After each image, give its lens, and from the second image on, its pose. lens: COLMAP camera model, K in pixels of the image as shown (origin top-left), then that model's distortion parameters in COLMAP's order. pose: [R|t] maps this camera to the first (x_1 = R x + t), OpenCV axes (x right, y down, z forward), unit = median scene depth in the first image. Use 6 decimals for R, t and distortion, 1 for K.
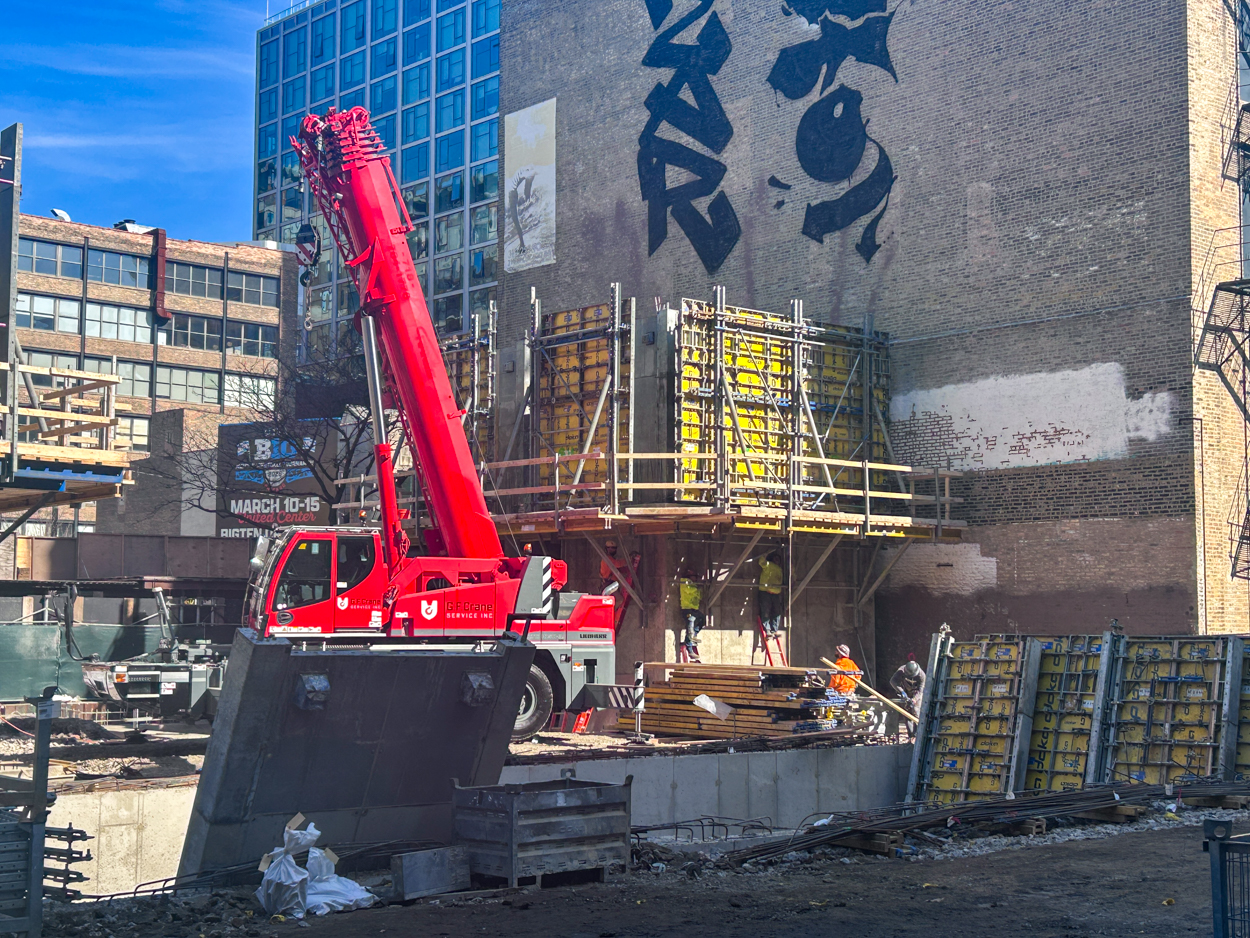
lens RADIAL K [[1742.1, 0, 630.9], [0, 1742.1, 482.1], [0, 0, 1]] dist [0.217304, -0.772644]
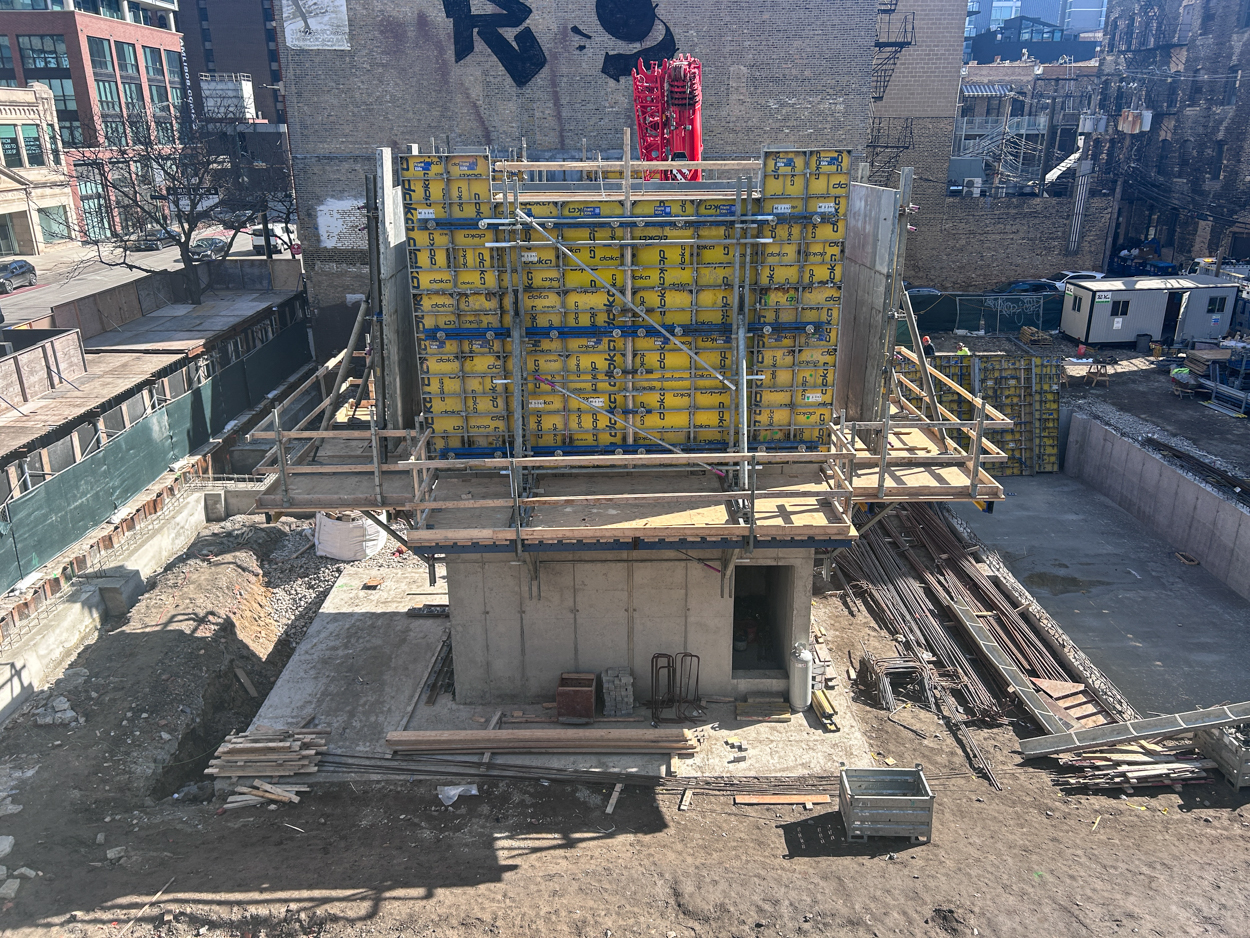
lens RADIAL K [[938.1, 0, 623.9], [0, 938.1, 472.0], [0, 0, 1]] dist [0.055141, -0.050866]
pose [[0.651518, -0.267591, 0.709873, -0.689624], [-0.057113, 0.915770, 0.397623, -0.177409], [-0.756480, -0.299601, 0.581357, 0.443622]]
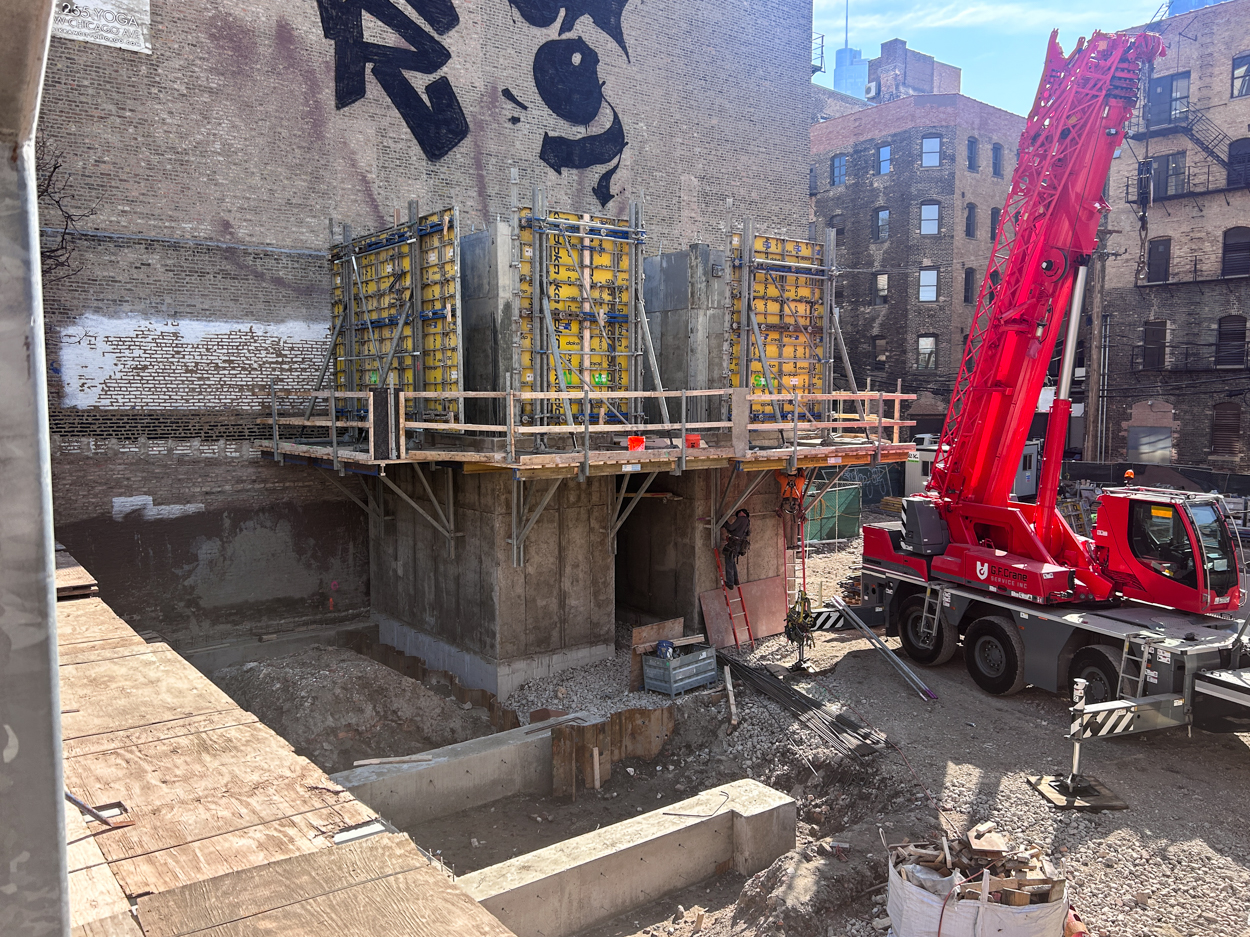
lens RADIAL K [[990.3, 0, 616.0], [0, 990.3, 476.3], [0, 0, 1]] dist [0.070373, -0.076243]
pose [[0.081378, -0.091577, 0.992467, -0.625706], [-0.081828, 0.991794, 0.098224, -0.010991], [-0.993319, -0.089205, 0.073217, 1.036307]]
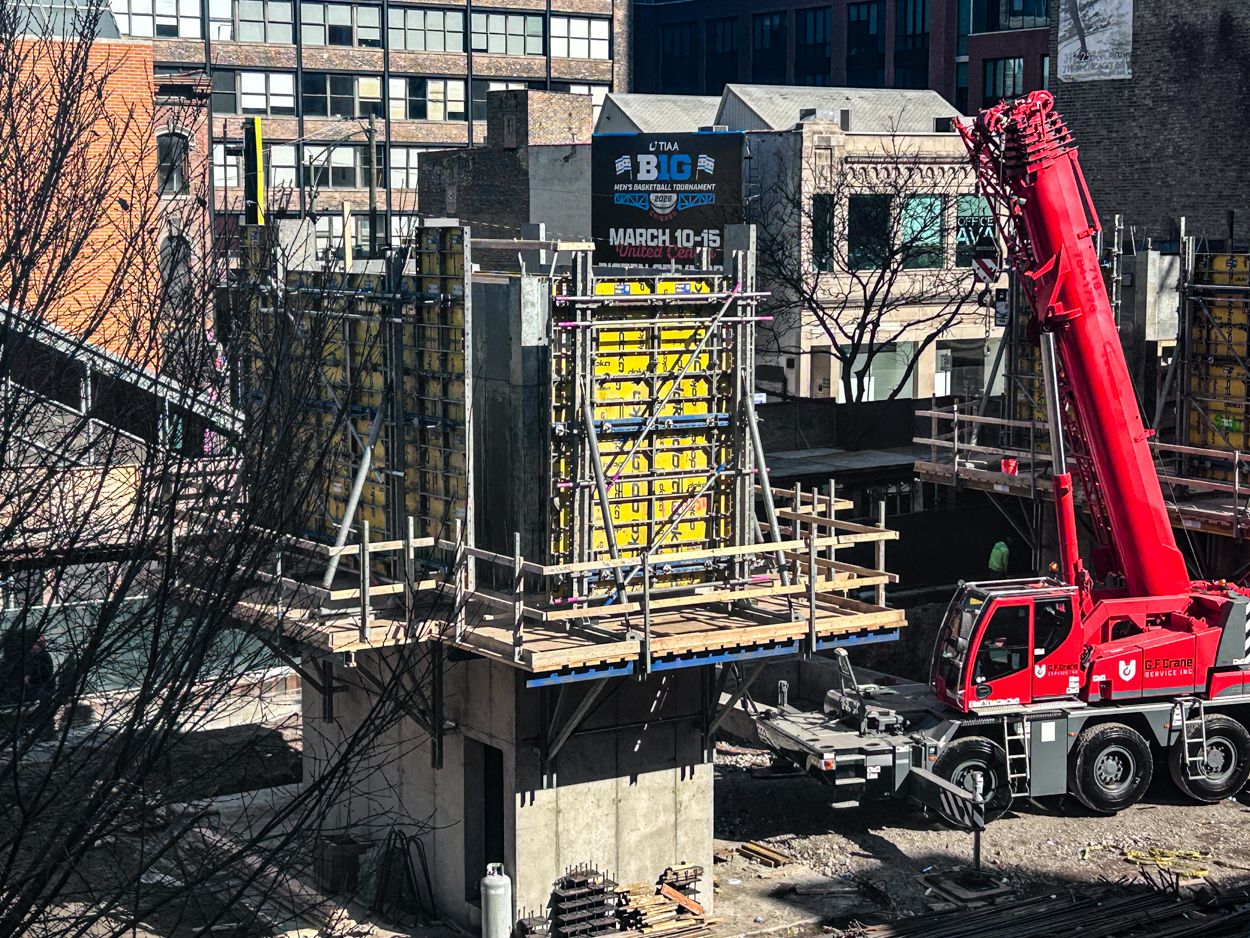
lens RADIAL K [[2249.0, 0, 633.5], [0, 2249.0, 467.2], [0, 0, 1]] dist [0.239886, -0.997618]
pose [[0.990845, 0.008825, -0.134714, -0.174663], [0.018560, 0.979482, 0.200676, -0.225155], [0.133721, -0.201339, 0.970351, -0.132935]]
